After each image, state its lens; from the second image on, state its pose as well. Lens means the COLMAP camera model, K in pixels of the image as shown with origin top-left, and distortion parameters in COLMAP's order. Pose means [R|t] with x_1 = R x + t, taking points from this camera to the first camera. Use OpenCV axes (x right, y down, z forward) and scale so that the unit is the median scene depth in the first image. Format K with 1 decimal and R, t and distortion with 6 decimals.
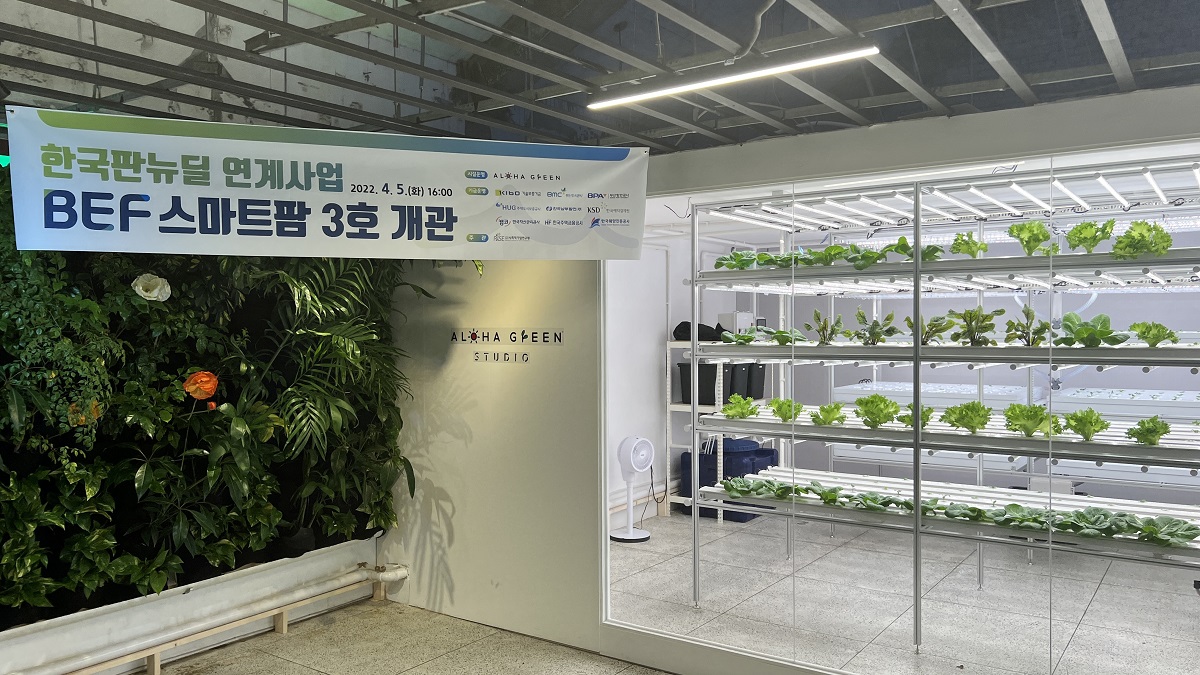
lens RADIAL K [[899.9, 0, 600.3], [0, 899.9, 328.1], [0, 0, 1]] dist [0.045252, -0.031024]
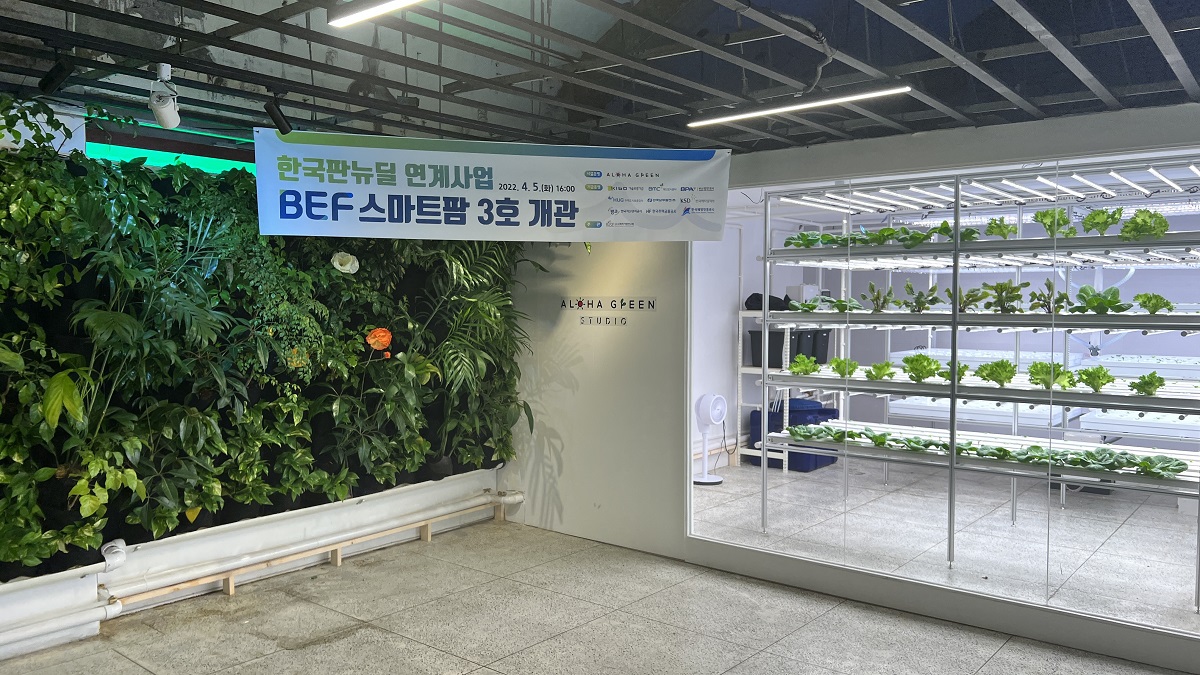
lens RADIAL K [[899.9, 0, 596.5], [0, 899.9, 339.0], [0, 0, 1]] dist [0.045252, -0.031024]
pose [[0.996997, 0.009182, -0.076897, -0.029828], [-0.005941, 0.999089, 0.042270, 0.006401], [0.077215, -0.041686, 0.996143, -0.231655]]
